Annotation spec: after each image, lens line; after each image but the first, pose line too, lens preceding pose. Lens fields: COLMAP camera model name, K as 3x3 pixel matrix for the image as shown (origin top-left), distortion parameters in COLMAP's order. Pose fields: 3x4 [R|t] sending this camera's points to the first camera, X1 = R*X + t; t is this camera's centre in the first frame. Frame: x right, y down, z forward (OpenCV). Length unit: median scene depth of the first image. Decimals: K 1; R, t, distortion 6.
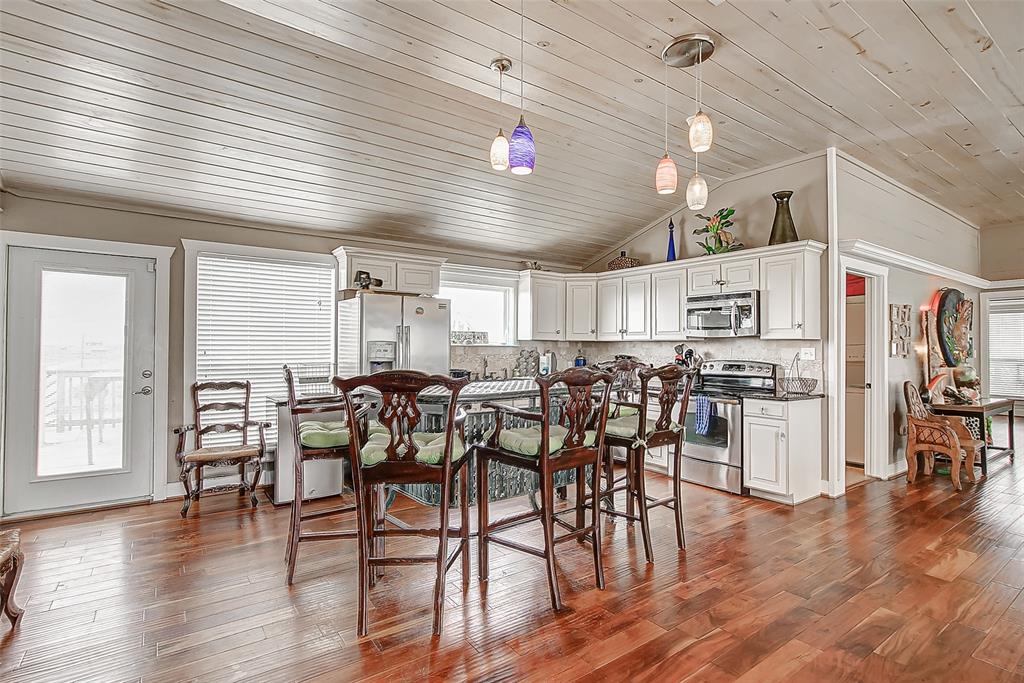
lens RADIAL K [[479.0, 0, 514.0], [0, 479.0, 338.5], [0, 0, 1]] dist [-0.009988, 0.004639]
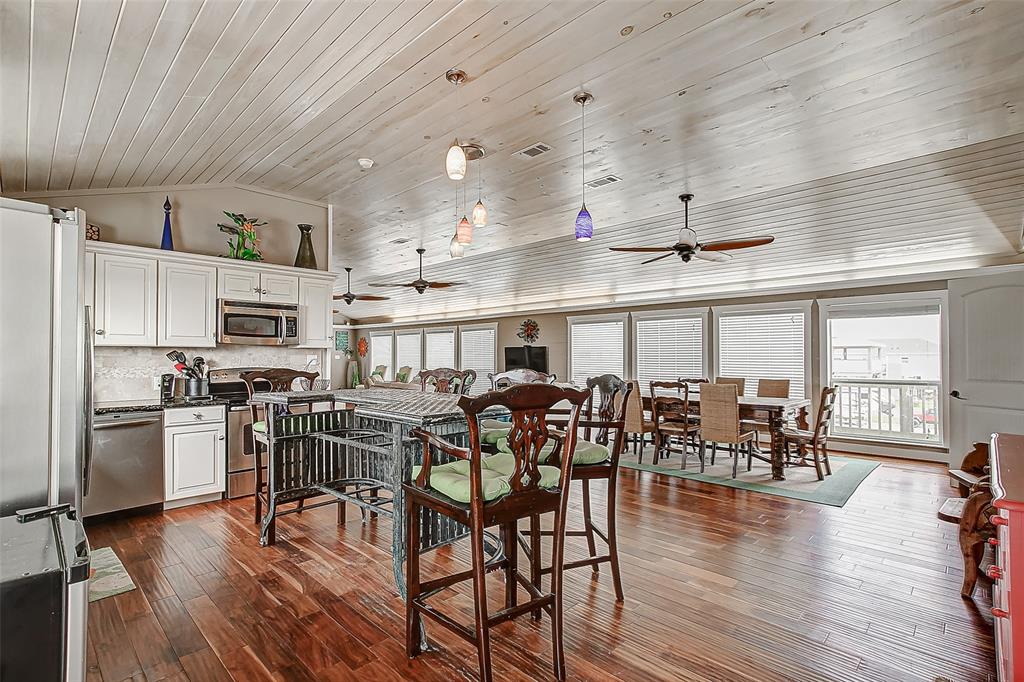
lens RADIAL K [[479.0, 0, 508.5], [0, 479.0, 347.2], [0, 0, 1]] dist [-0.009988, 0.004639]
pose [[-0.195477, 0.013052, 0.980621, -0.563774], [-0.019404, 0.999664, -0.017173, 0.007868], [-0.980516, -0.022385, -0.195158, 0.574029]]
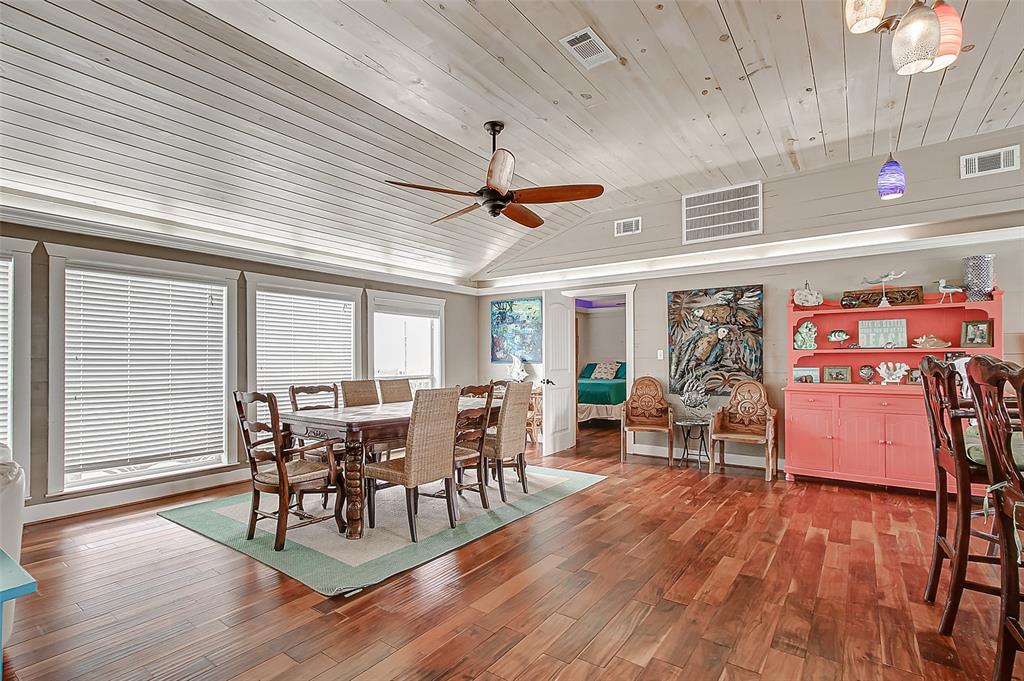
lens RADIAL K [[479.0, 0, 508.4], [0, 479.0, 355.7], [0, 0, 1]] dist [-0.009988, 0.004639]
pose [[-0.944685, -0.003203, -0.327963, 0.501747], [0.006582, 0.999566, -0.028721, 0.033966], [0.327913, -0.029291, -0.944254, 0.689757]]
